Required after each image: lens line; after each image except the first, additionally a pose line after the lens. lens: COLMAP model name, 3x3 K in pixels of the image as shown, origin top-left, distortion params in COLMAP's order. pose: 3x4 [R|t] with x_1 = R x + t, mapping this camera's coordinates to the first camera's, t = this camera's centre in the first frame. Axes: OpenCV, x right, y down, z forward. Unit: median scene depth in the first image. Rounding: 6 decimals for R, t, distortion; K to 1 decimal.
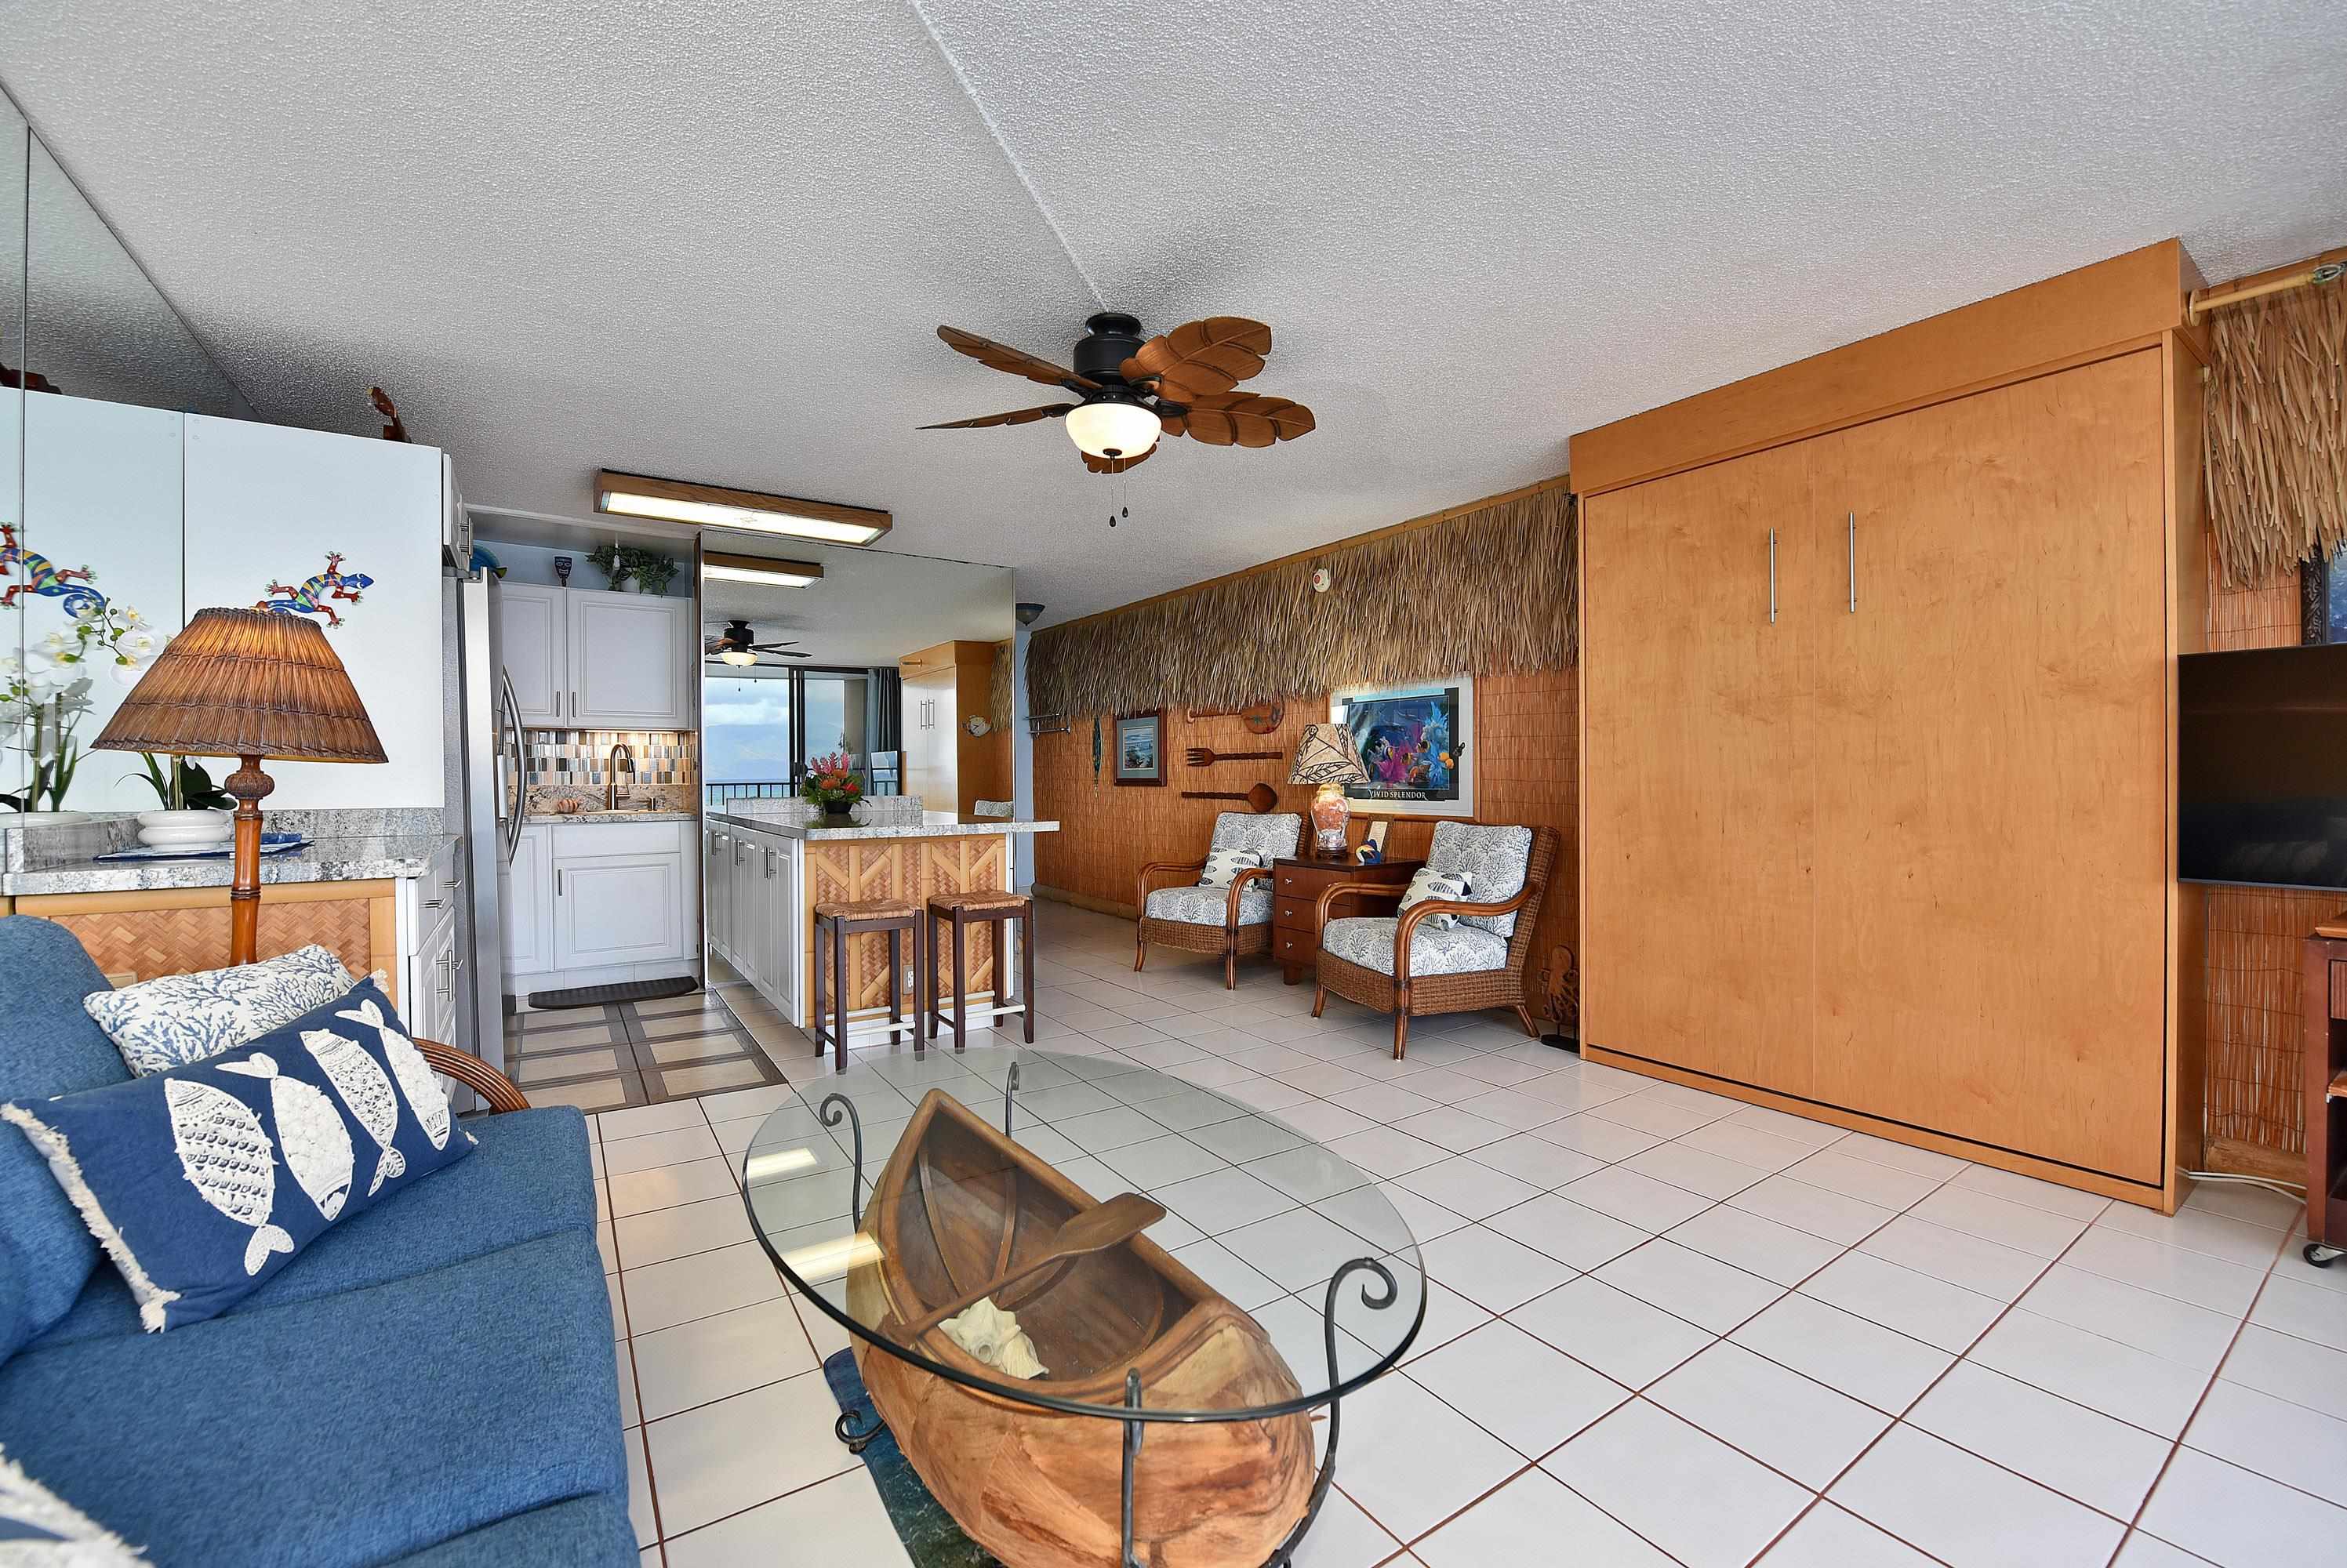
lens RADIAL K [[974.2, 0, 1173.5], [0, 974.2, 784.0], [0, 0, 1]] dist [-0.007610, 0.000006]
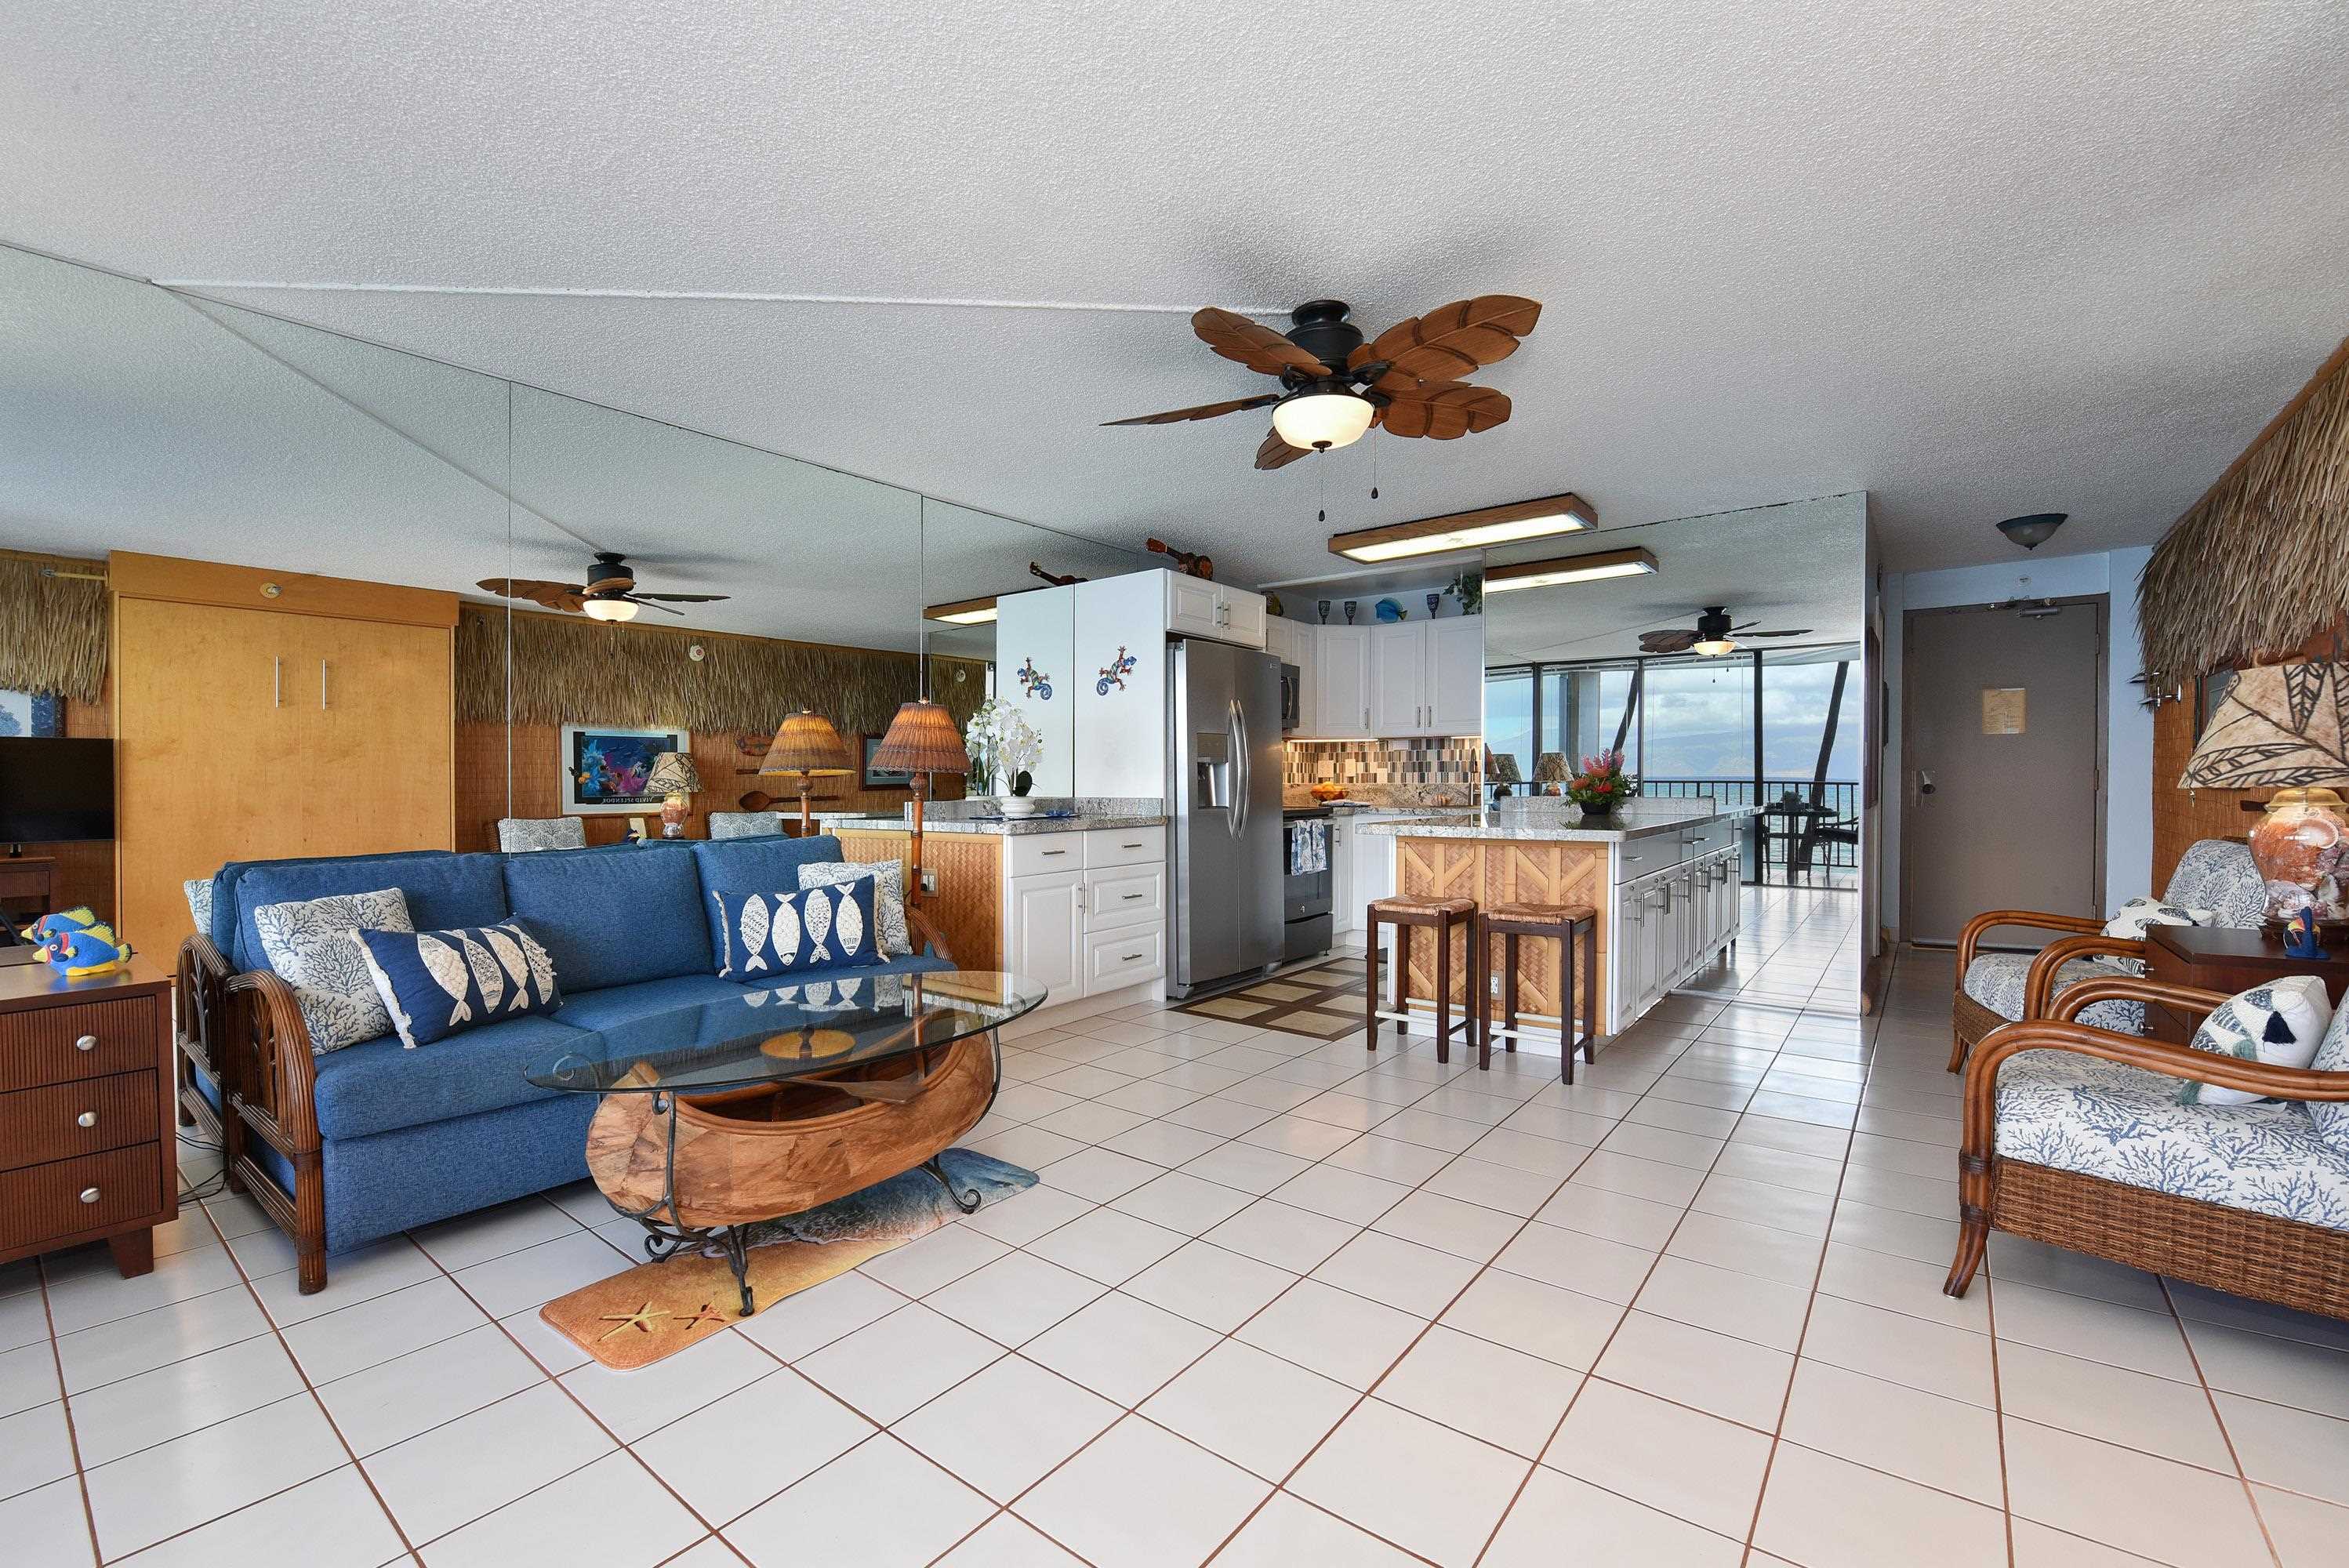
lens RADIAL K [[997.1, 0, 1123.9], [0, 997.1, 779.7], [0, 0, 1]] dist [-0.007010, -0.000551]
pose [[0.280456, 0.001296, -0.959866, 0.633192], [-0.002397, 0.999997, 0.000650, -0.004873], [0.959864, 0.002118, 0.280458, 0.403782]]
